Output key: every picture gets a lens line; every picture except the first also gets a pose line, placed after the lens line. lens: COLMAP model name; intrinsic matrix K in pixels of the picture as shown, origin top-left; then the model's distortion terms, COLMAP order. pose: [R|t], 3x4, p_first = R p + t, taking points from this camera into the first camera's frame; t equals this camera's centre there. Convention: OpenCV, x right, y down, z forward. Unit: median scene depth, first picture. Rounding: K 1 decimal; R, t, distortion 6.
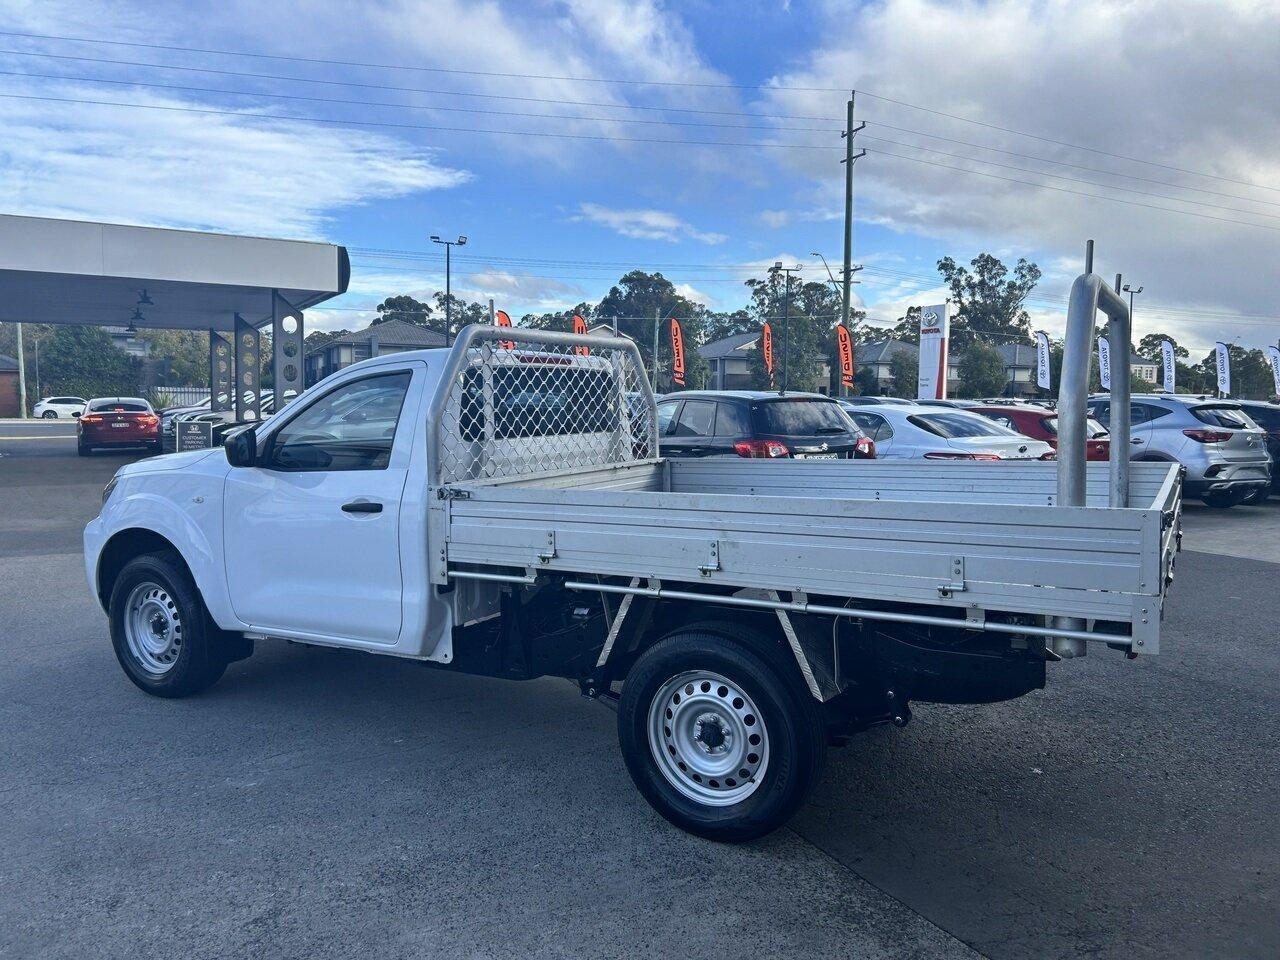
lens RADIAL K [[966.5, 0, 637.4], [0, 966.5, 473.3], [0, 0, 1]] dist [0.039969, -0.044606]
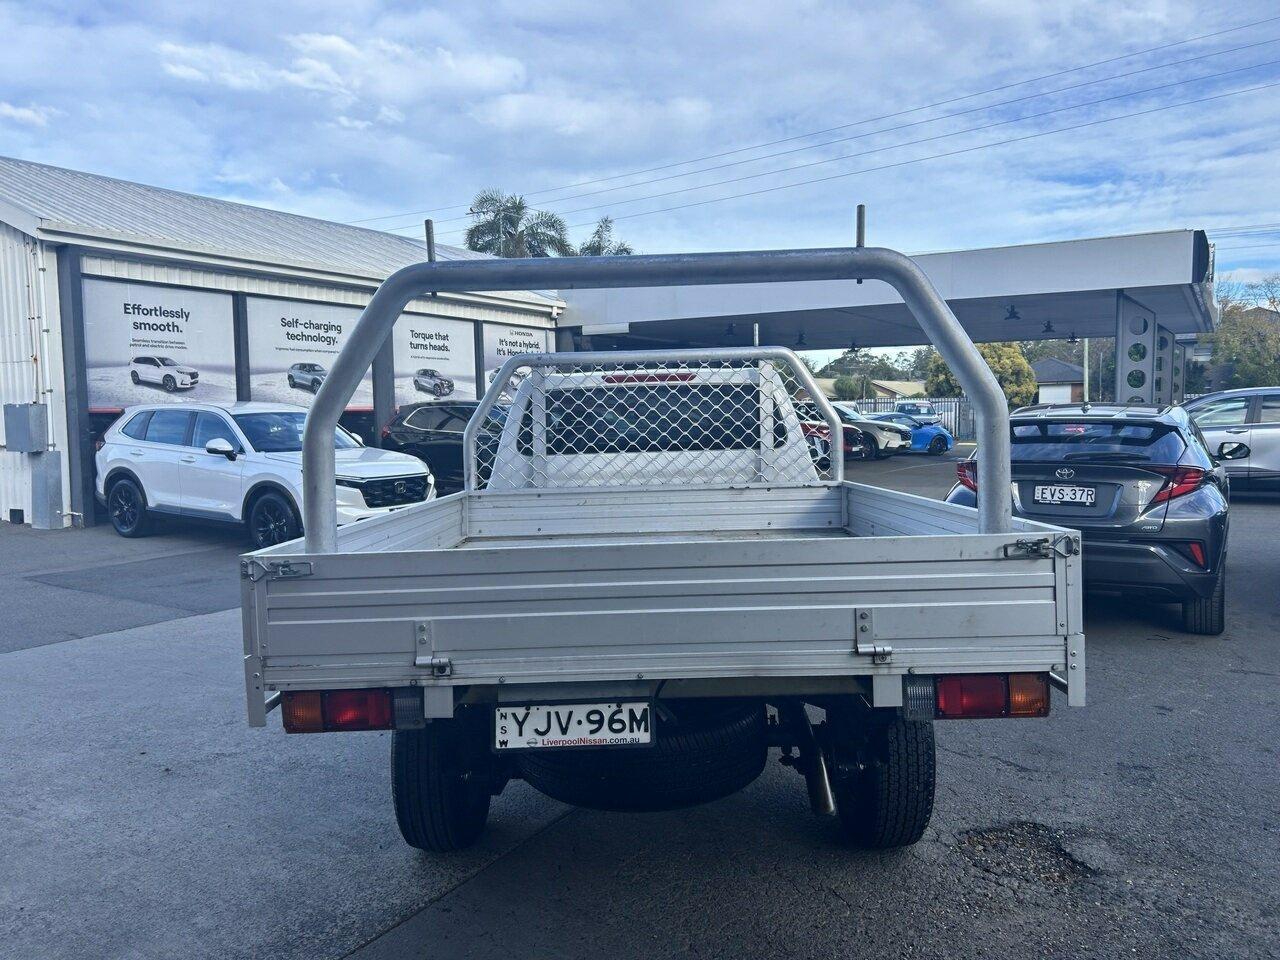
lens RADIAL K [[966.5, 0, 632.3], [0, 966.5, 482.7], [0, 0, 1]] dist [0.039969, -0.044606]
pose [[0.492197, 0.049610, -0.869069, 0.823659], [-0.047431, 0.998420, 0.030131, -0.038688], [0.869191, 0.026391, 0.493772, 0.504056]]
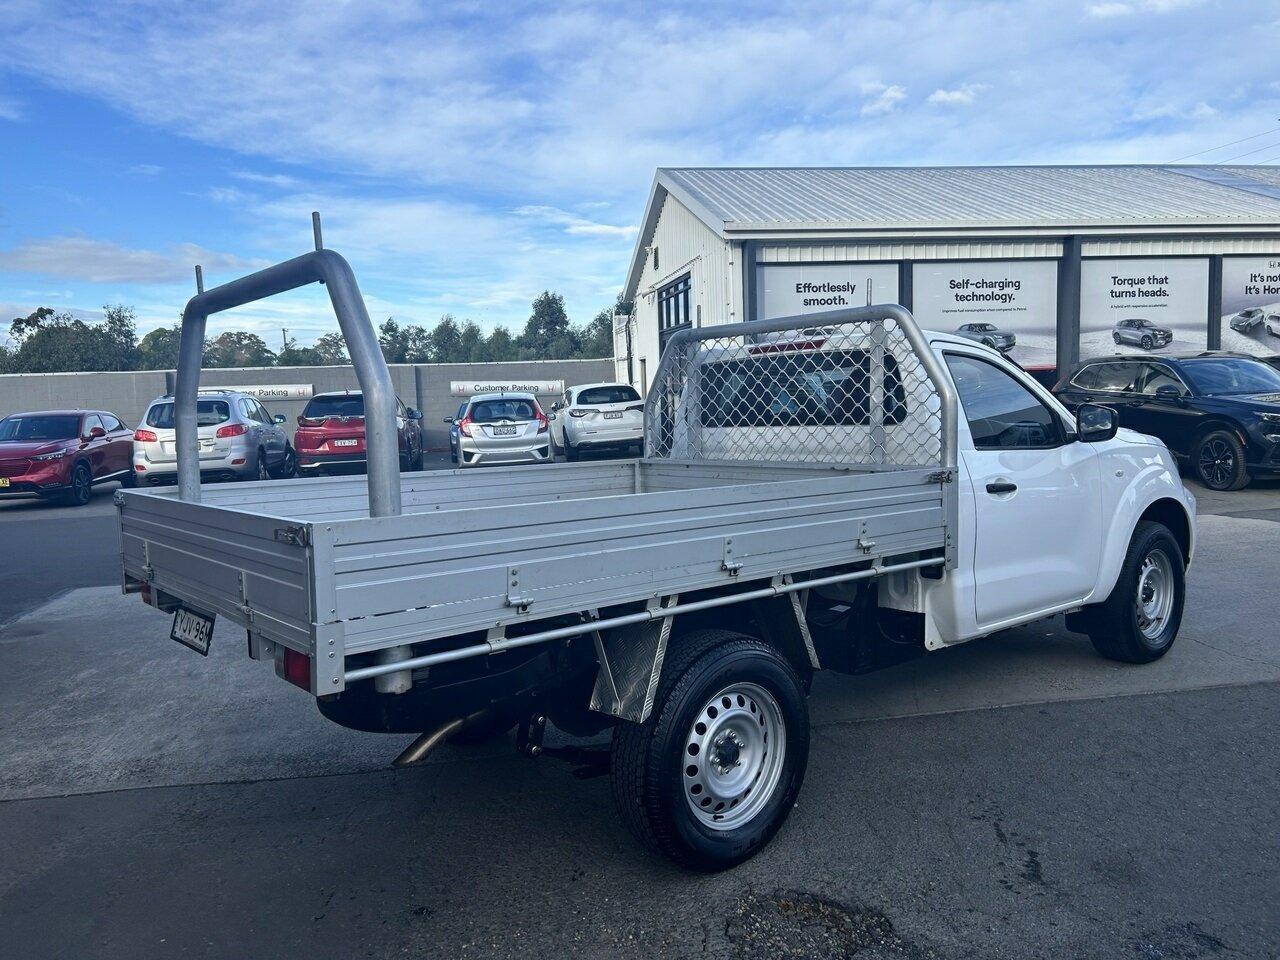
lens RADIAL K [[966.5, 0, 626.4], [0, 966.5, 504.8], [0, 0, 1]] dist [0.039969, -0.044606]
pose [[-0.347704, 0.114572, -0.930578, 0.908289], [-0.036114, 0.990133, 0.135398, -0.090303], [0.936909, 0.080685, -0.340136, 1.234817]]
